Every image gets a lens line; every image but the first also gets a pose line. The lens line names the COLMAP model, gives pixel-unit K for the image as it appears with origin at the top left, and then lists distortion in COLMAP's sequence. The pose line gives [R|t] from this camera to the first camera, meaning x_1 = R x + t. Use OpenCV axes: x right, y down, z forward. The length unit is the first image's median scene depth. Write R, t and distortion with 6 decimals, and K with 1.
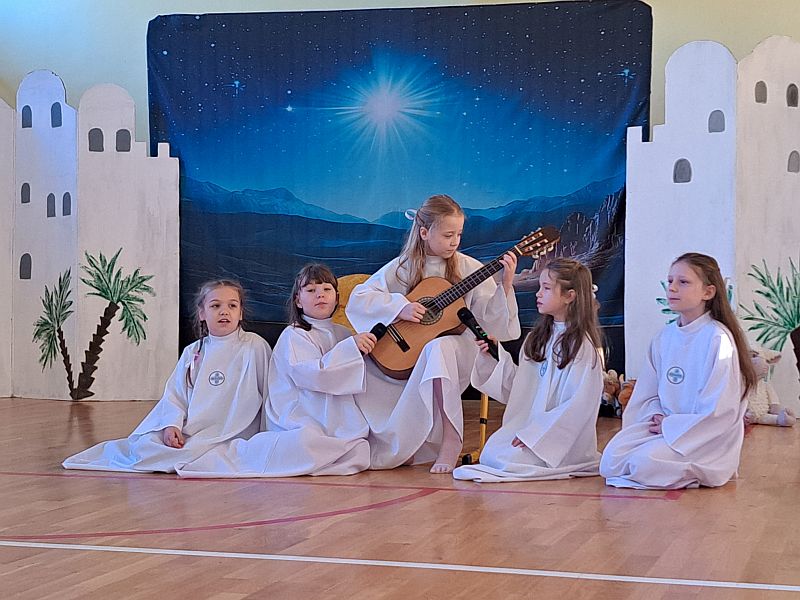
lens RADIAL K [[1534.1, 0, 398.8], [0, 1534.1, 315.1], [0, 0, 1]] dist [0.005906, 0.126564]
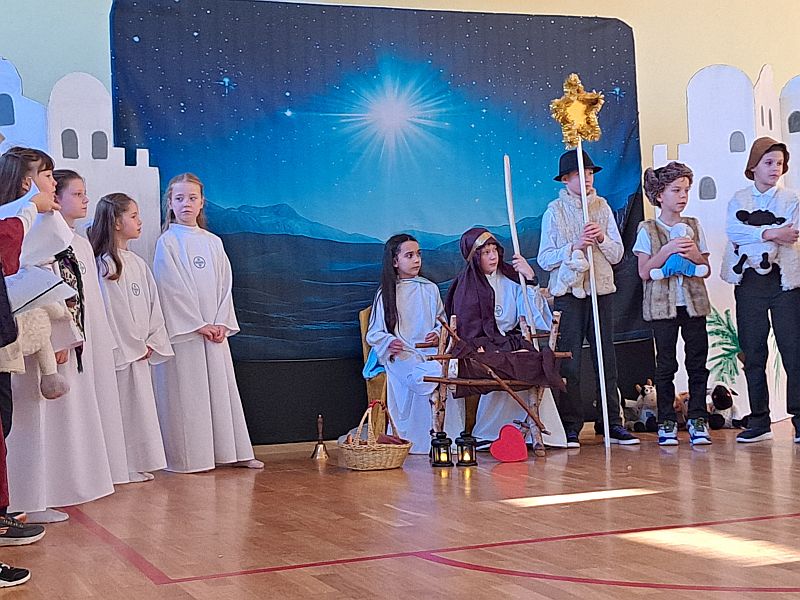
lens RADIAL K [[1534.1, 0, 398.8], [0, 1534.1, 315.1], [0, 0, 1]] dist [0.005906, 0.126564]
pose [[0.792787, -0.038935, 0.608254, -0.570842], [0.053639, 0.998542, -0.005995, -0.011993], [-0.607134, 0.037379, 0.793720, 0.283915]]
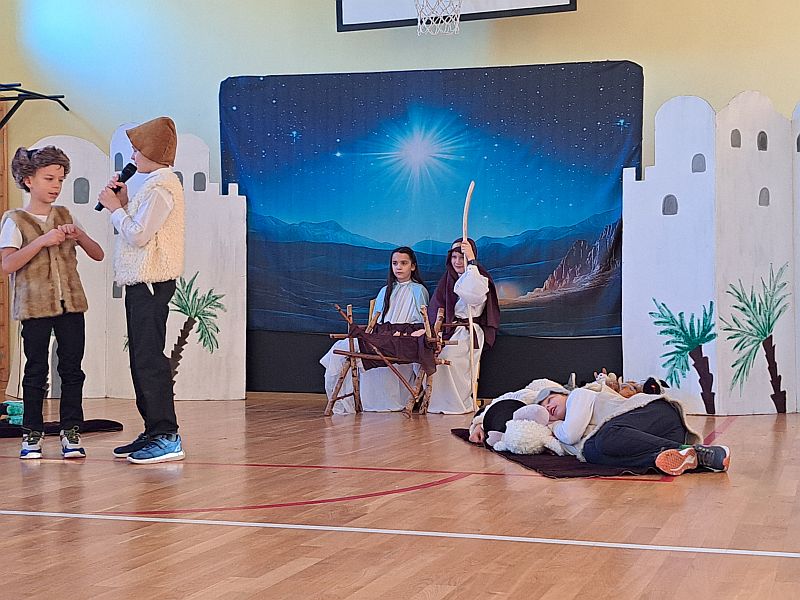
lens RADIAL K [[1299.8, 0, 400.0], [0, 1299.8, 300.0], [0, 0, 1]] dist [0.020246, -0.154368]
pose [[0.999776, -0.003356, -0.020878, -0.002786], [0.002924, 0.999782, -0.020695, -0.000332], [0.020943, 0.020629, 0.999568, -0.006467]]
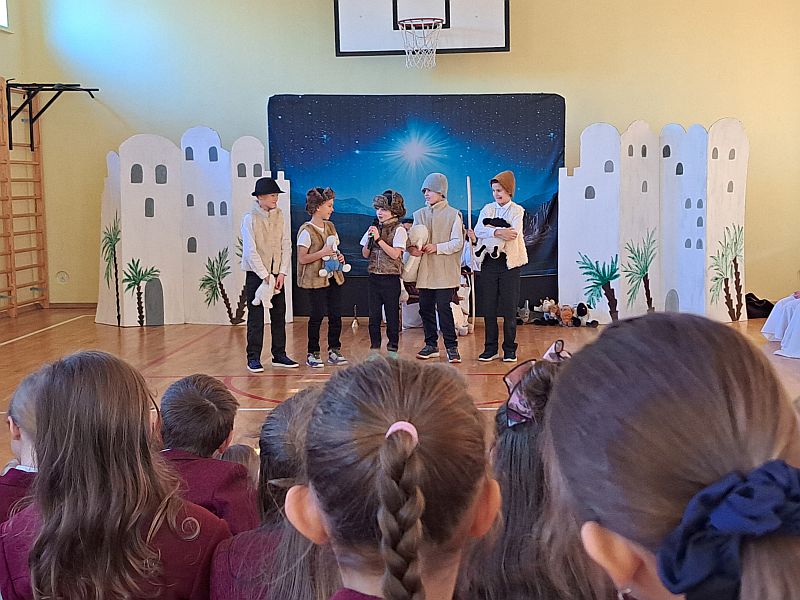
lens RADIAL K [[1299.8, 0, 400.0], [0, 1299.8, 300.0], [0, 0, 1]] dist [0.020246, -0.154368]
pose [[0.971957, -0.033030, 0.232828, -0.380138], [0.015983, 0.997076, 0.074728, -0.079151], [-0.234616, -0.068911, 0.969643, -0.448371]]
